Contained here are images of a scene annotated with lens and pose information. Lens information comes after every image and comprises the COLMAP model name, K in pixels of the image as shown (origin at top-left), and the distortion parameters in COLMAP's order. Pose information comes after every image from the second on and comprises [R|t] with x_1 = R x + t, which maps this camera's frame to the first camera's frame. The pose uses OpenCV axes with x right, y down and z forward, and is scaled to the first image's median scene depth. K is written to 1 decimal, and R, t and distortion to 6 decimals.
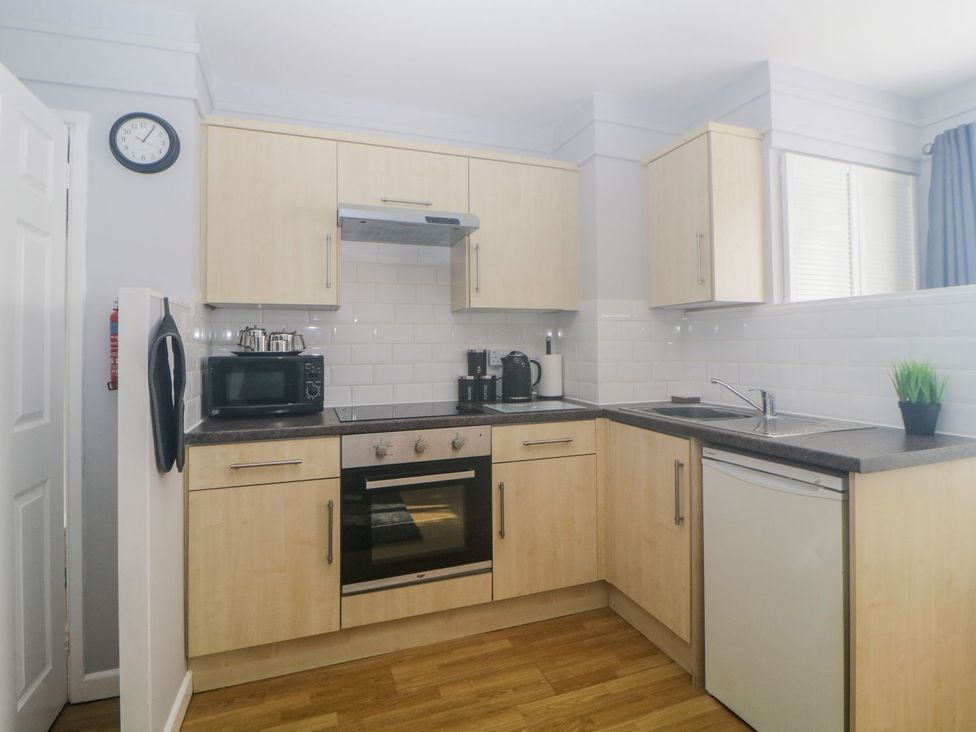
lens RADIAL K [[506.3, 0, 500.4], [0, 506.3, 333.2], [0, 0, 1]] dist [0.001908, -0.012614]
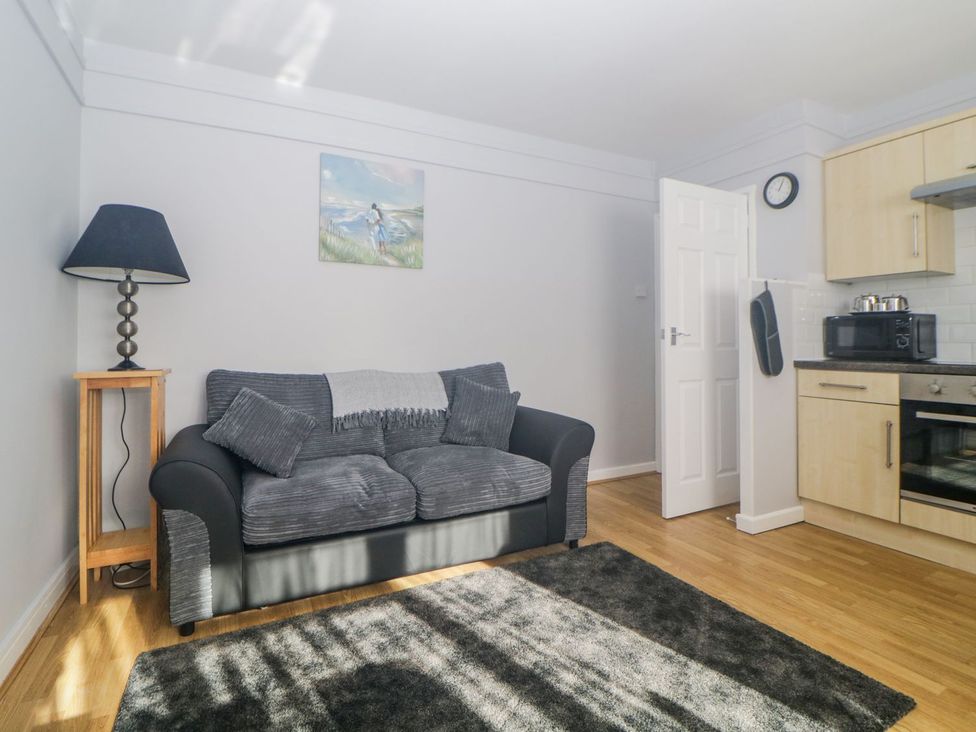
lens RADIAL K [[506.3, 0, 500.1], [0, 506.3, 333.7], [0, 0, 1]] dist [0.001908, -0.012614]
pose [[0.130849, -0.007216, -0.991376, 0.734794], [0.025226, 0.999674, -0.003947, 0.074249], [0.991081, -0.024492, 0.130989, -0.147590]]
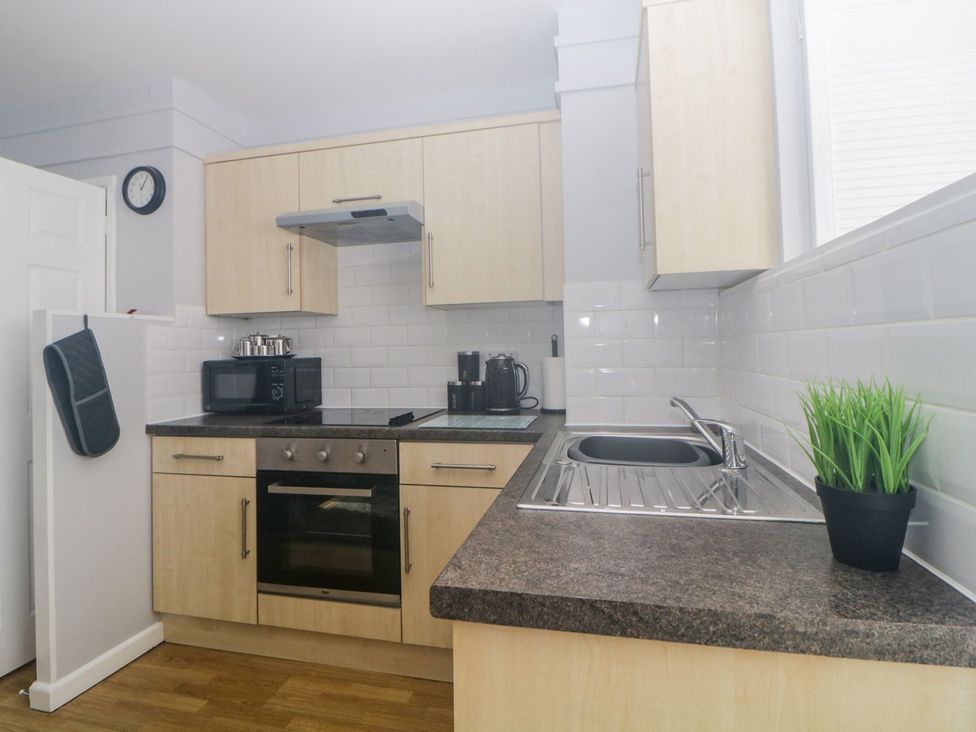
lens RADIAL K [[506.3, 0, 501.2], [0, 506.3, 333.0], [0, 0, 1]] dist [0.001908, -0.012614]
pose [[0.834749, -0.025081, -0.550060, 0.611707], [0.029231, 0.999572, -0.001218, 0.003713], [0.549855, -0.015062, 0.835125, 0.372068]]
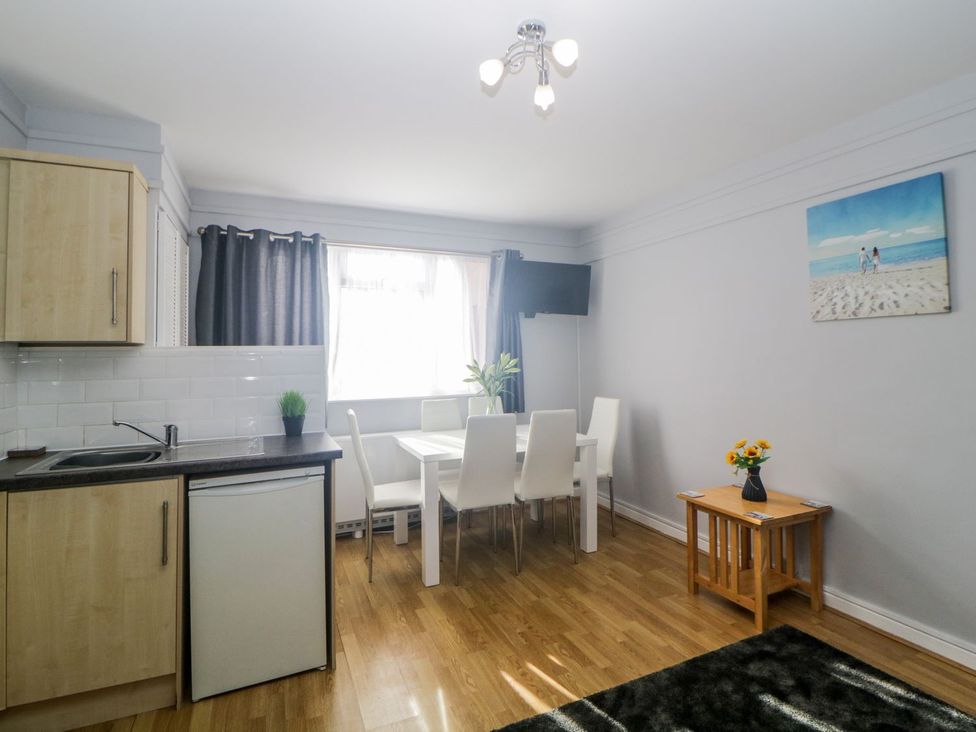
lens RADIAL K [[507.4, 0, 495.9], [0, 507.4, 335.3], [0, 0, 1]] dist [0.000434, -0.012028]
pose [[-0.062952, 0.045149, 0.996995, -0.626026], [-0.013541, 0.998846, -0.046088, -0.041059], [-0.997925, -0.016402, -0.062268, 0.343377]]
